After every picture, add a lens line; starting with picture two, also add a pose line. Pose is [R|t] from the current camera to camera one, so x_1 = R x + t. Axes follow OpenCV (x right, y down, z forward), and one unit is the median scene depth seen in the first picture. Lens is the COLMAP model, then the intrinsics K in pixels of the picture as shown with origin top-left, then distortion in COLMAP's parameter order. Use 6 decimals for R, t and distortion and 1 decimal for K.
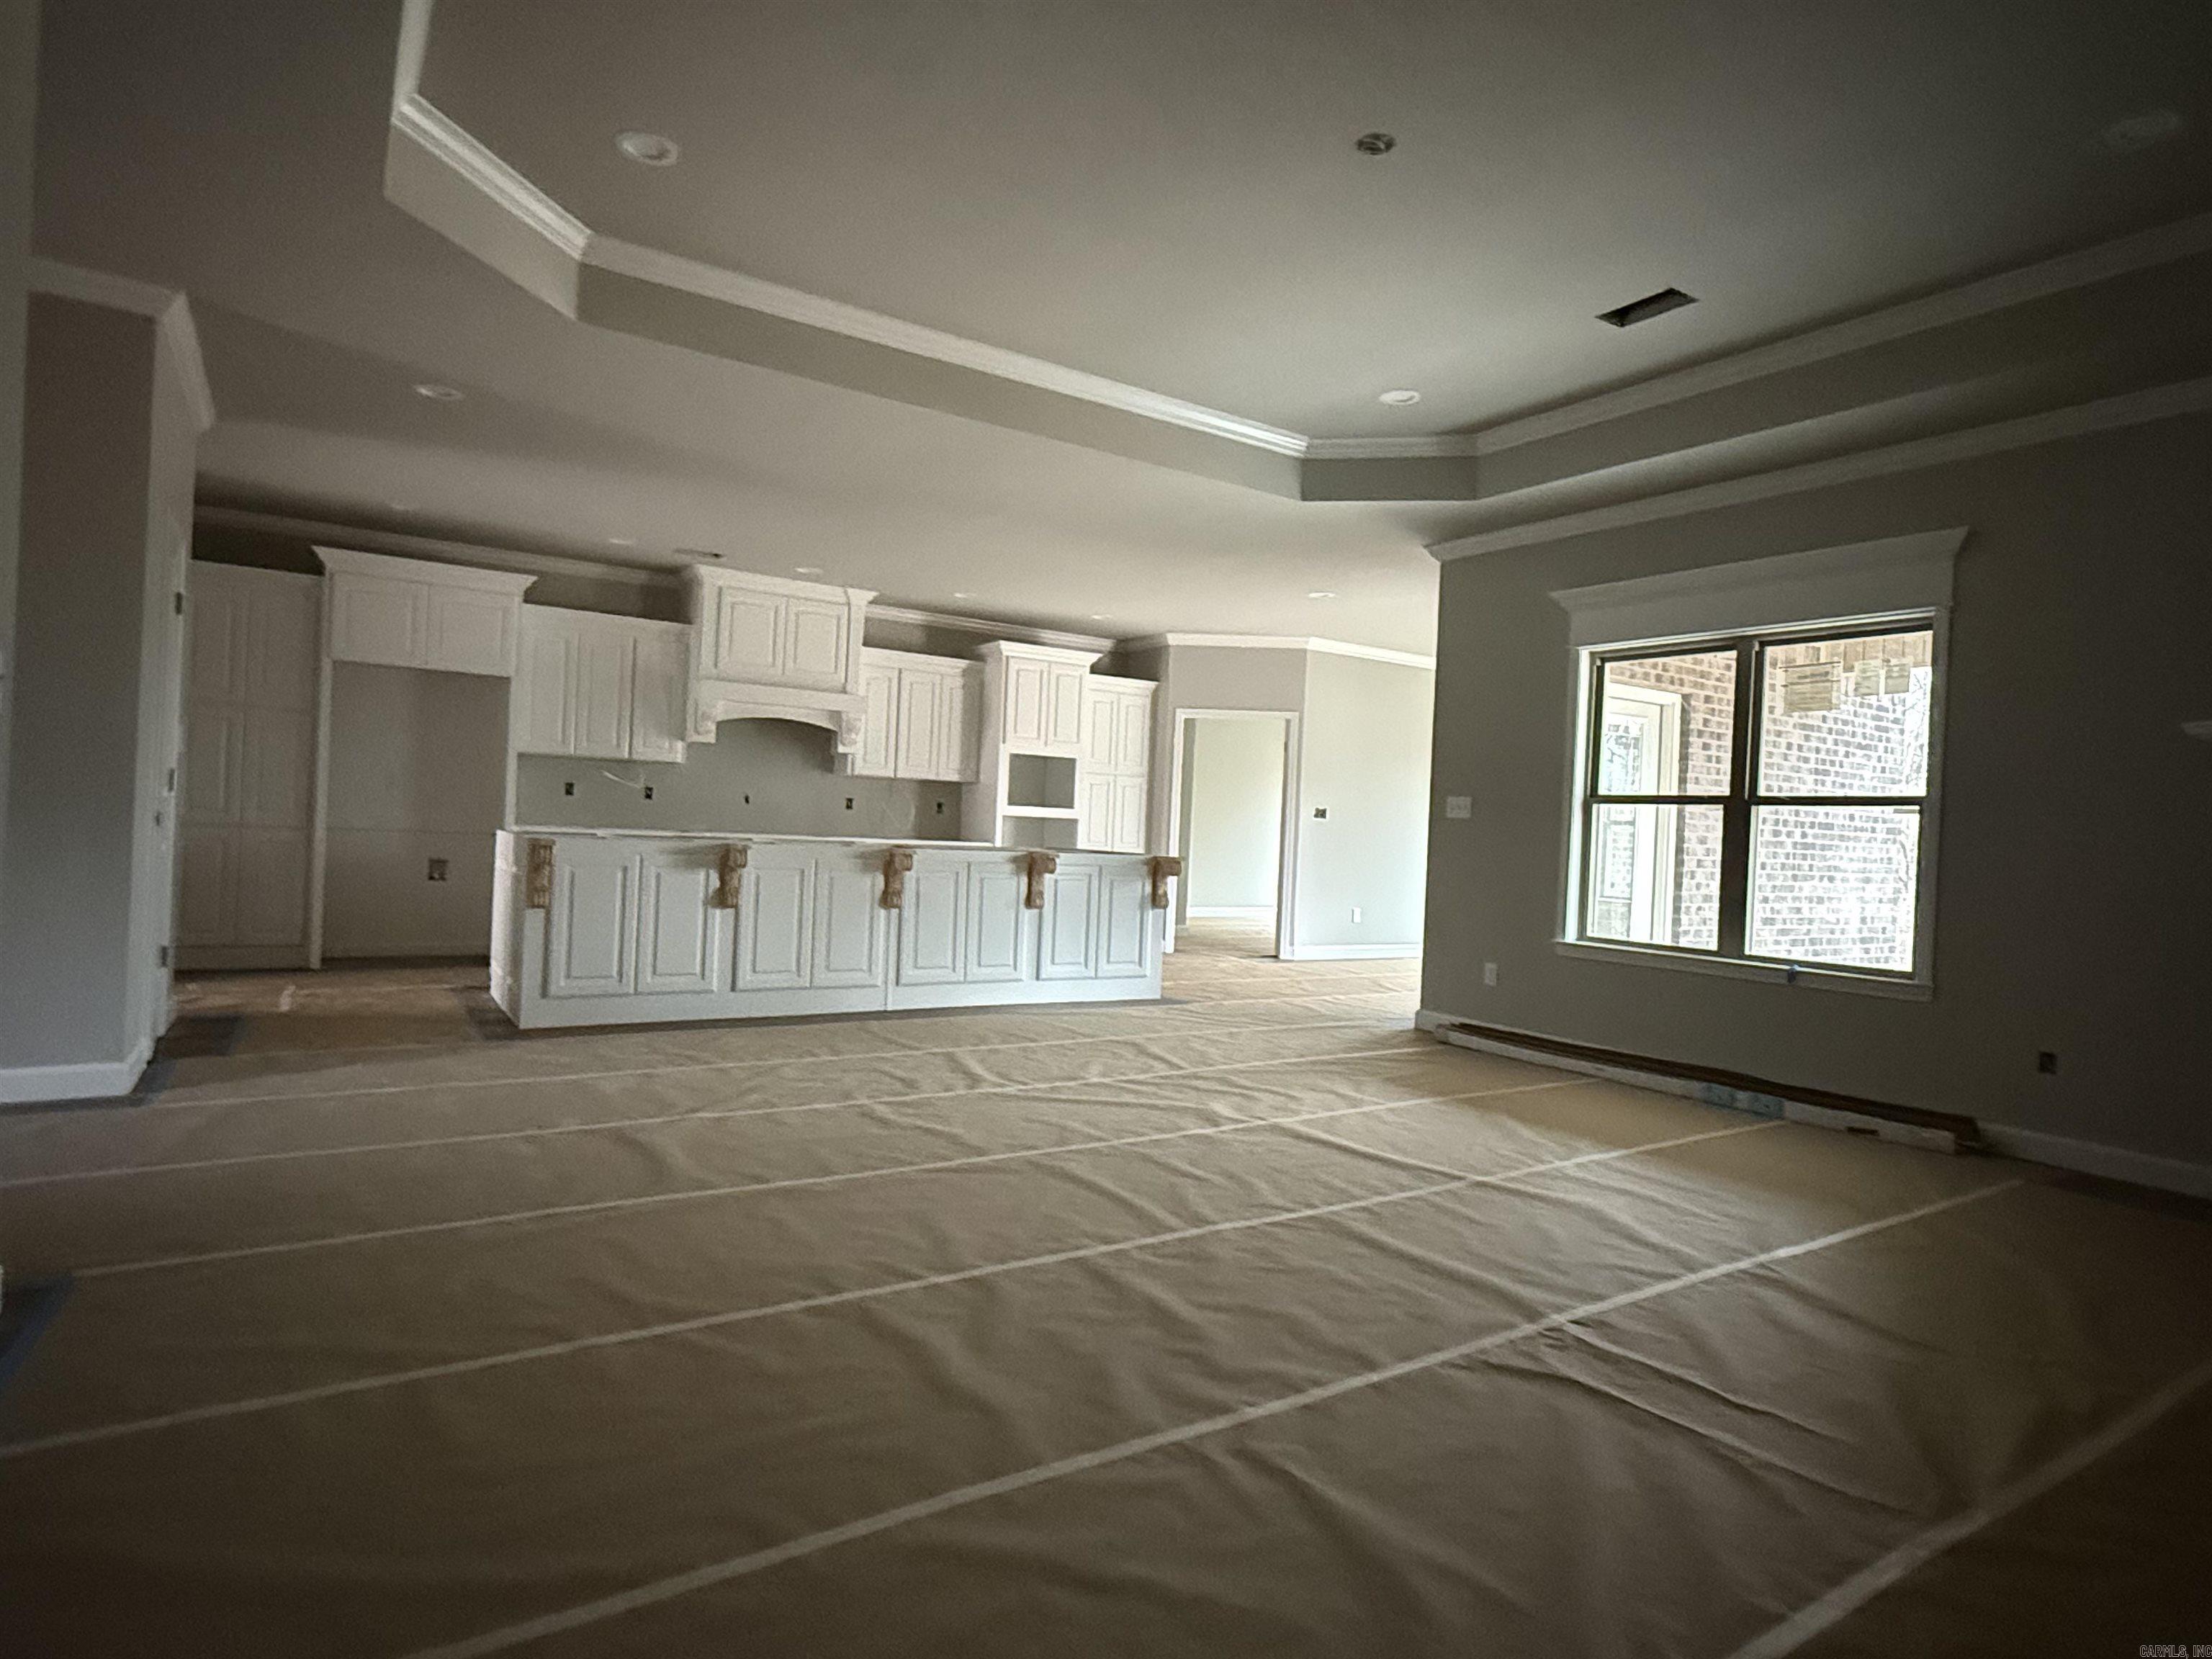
lens RADIAL K [[1232.1, 0, 1111.9], [0, 1232.1, 827.7], [0, 0, 1]] dist [0.005457, 0.000288]
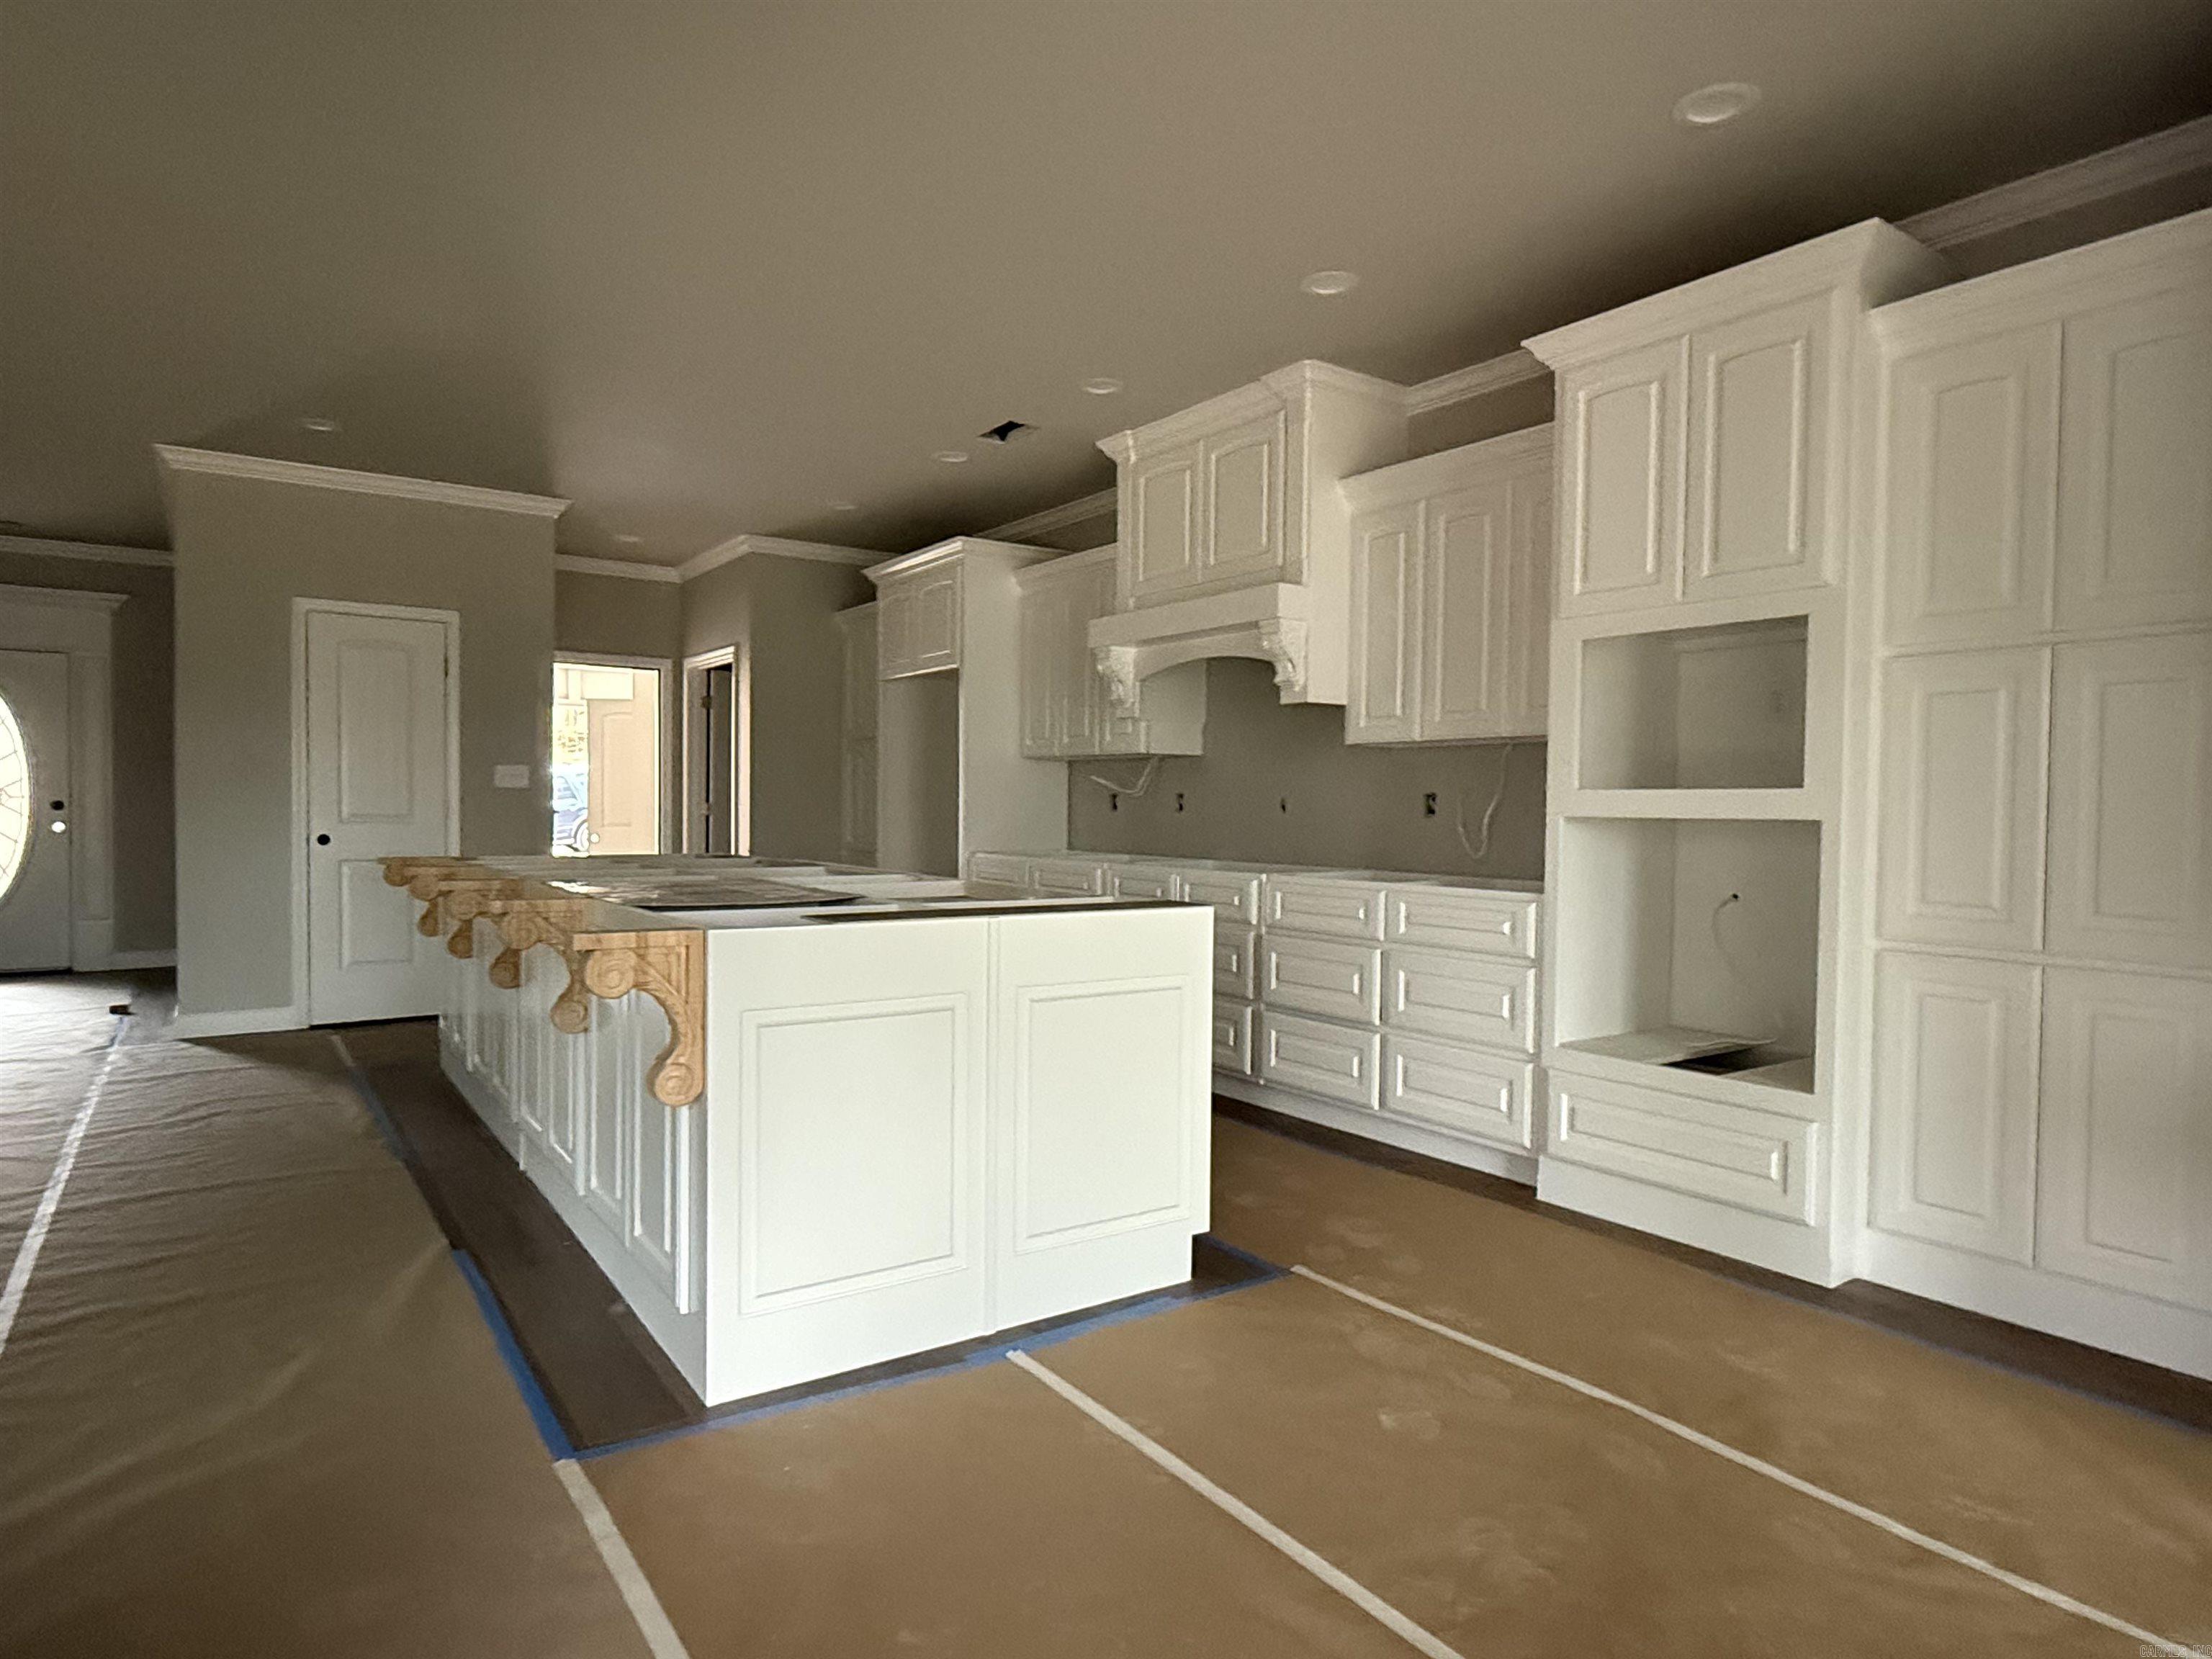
lens RADIAL K [[1274.1, 0, 1105.6], [0, 1274.1, 826.7], [0, 0, 1]] dist [-0.001358, 0.002802]
pose [[0.029491, -0.030318, -0.999105, 0.298906], [-0.010754, 0.999472, -0.030646, 0.006358], [0.999507, 0.011648, 0.029149, 0.915568]]
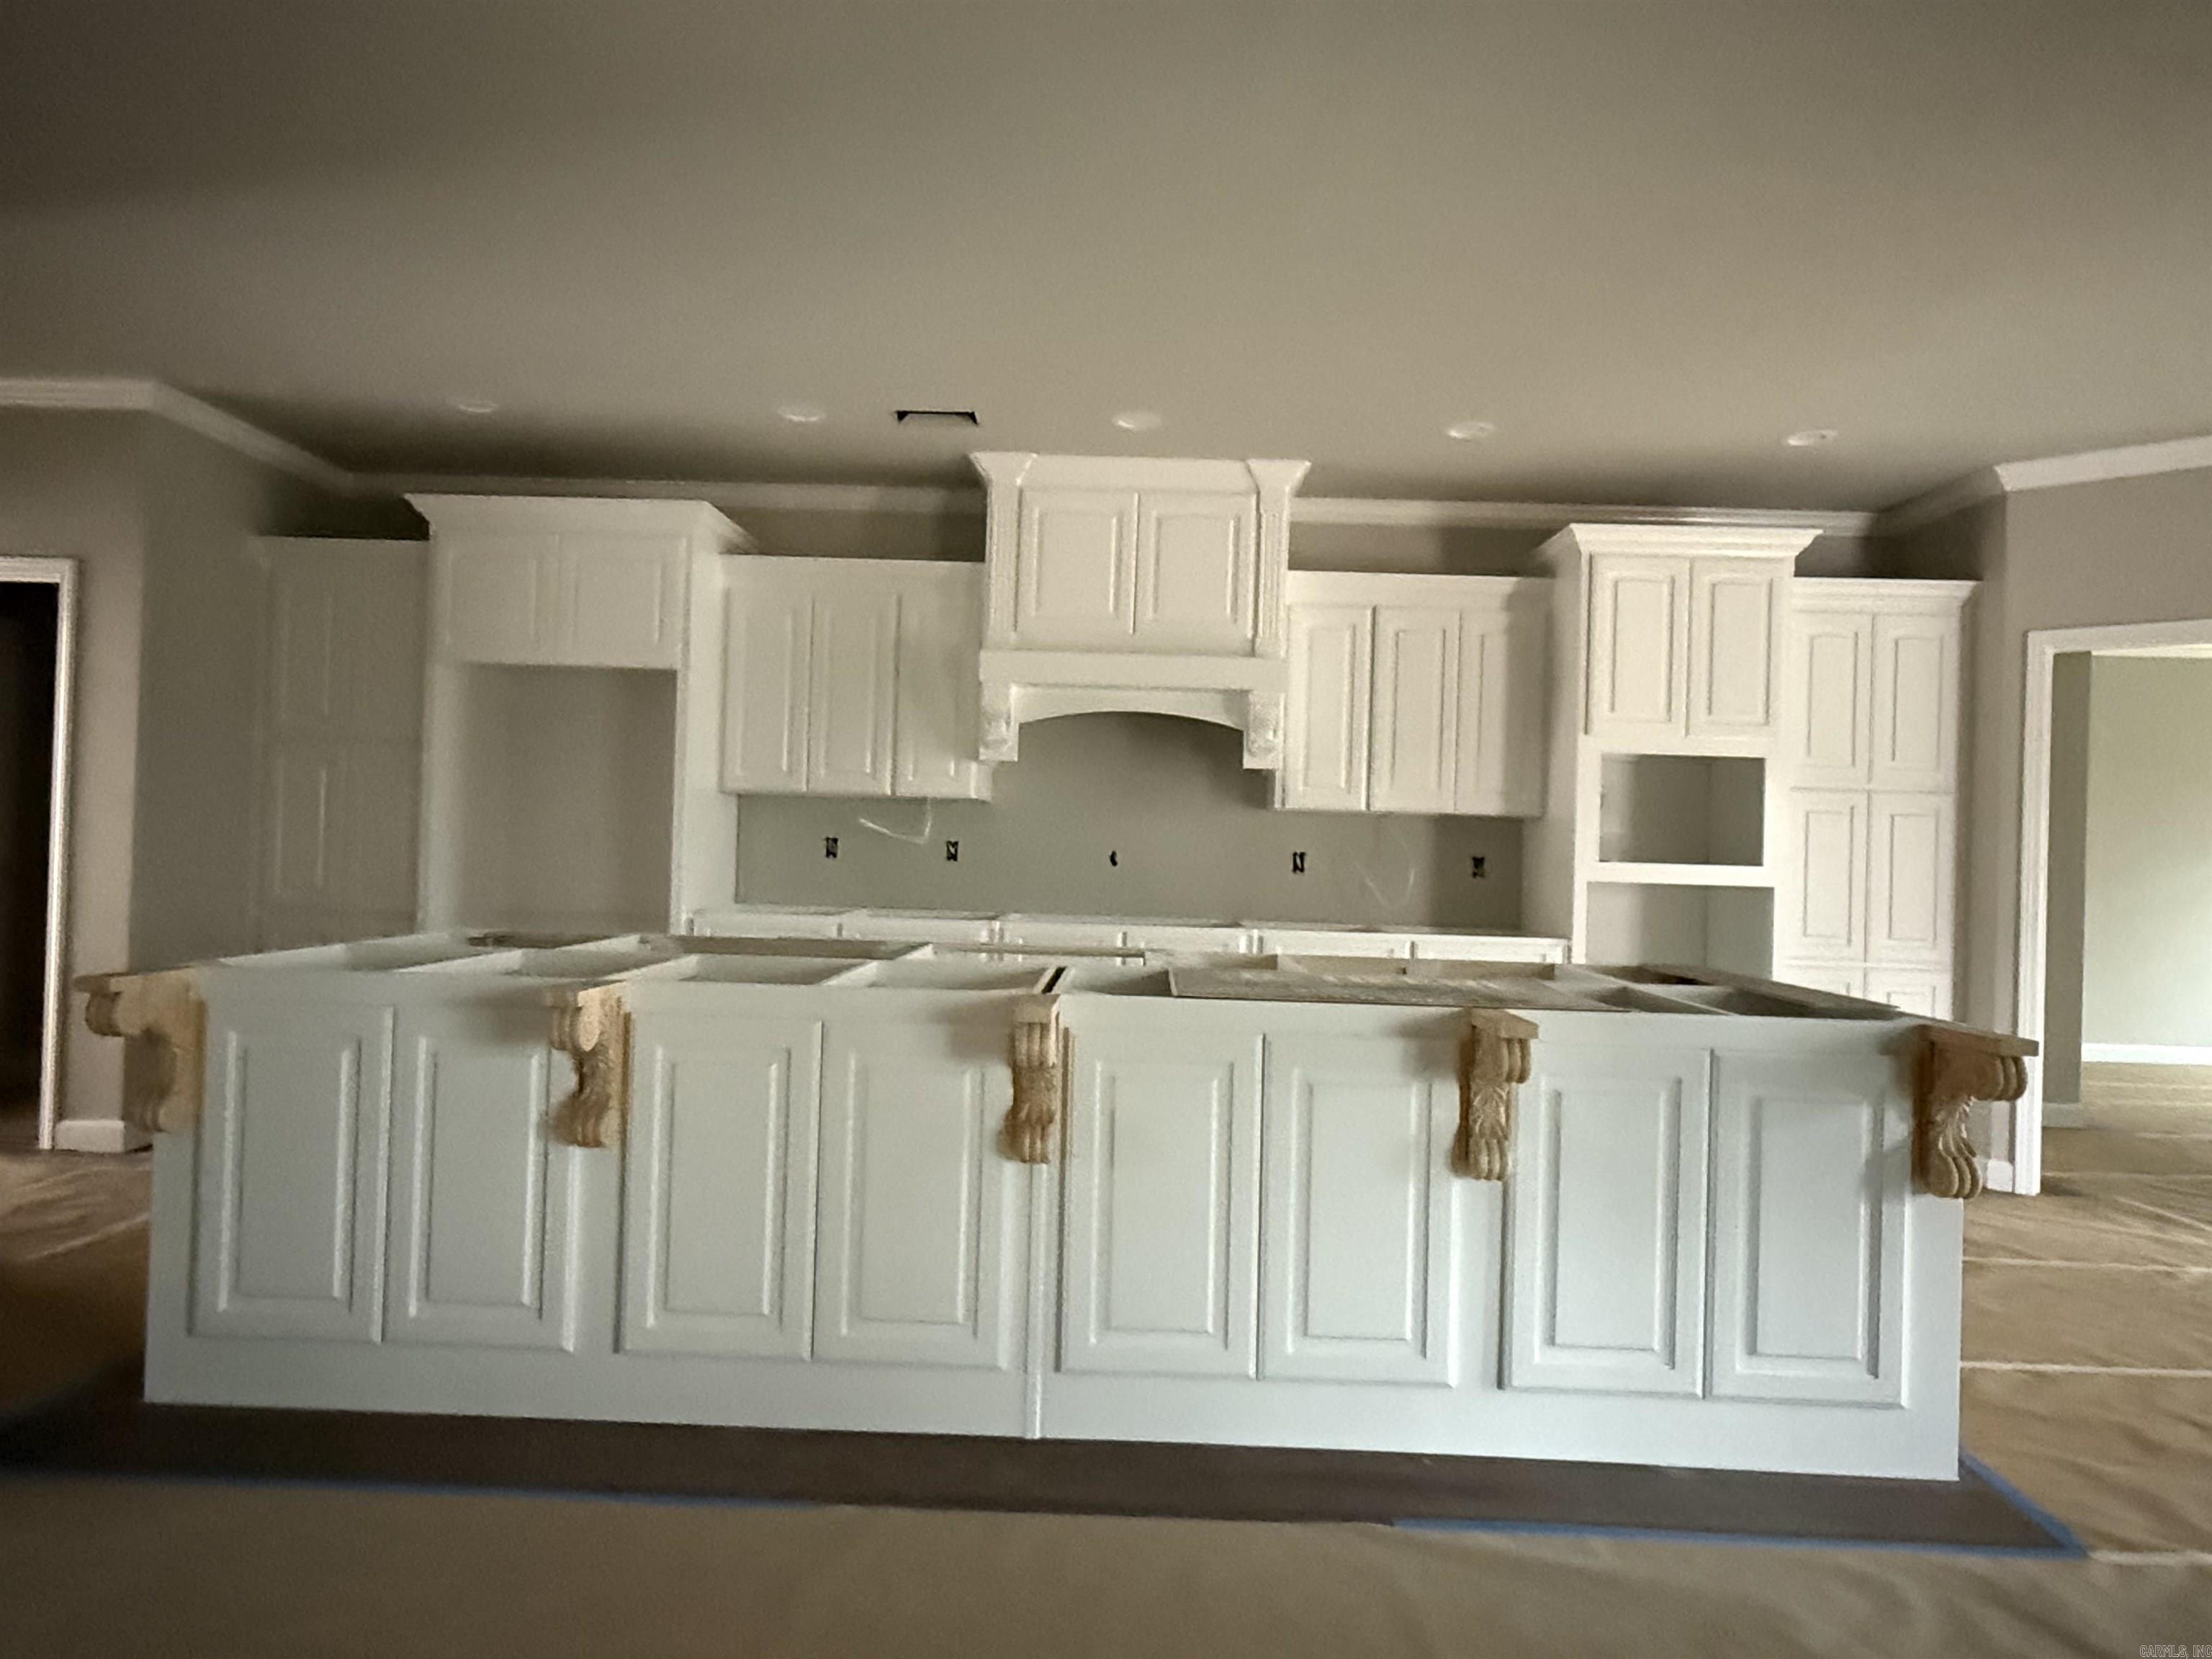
lens RADIAL K [[1274.1, 0, 1092.2], [0, 1274.1, 833.4], [0, 0, 1]] dist [-0.001358, 0.002802]
pose [[0.821880, -0.025431, -0.569092, 0.039484], [0.006620, 0.999362, -0.035098, -0.013659], [0.569622, 0.025079, 0.821524, 0.507488]]
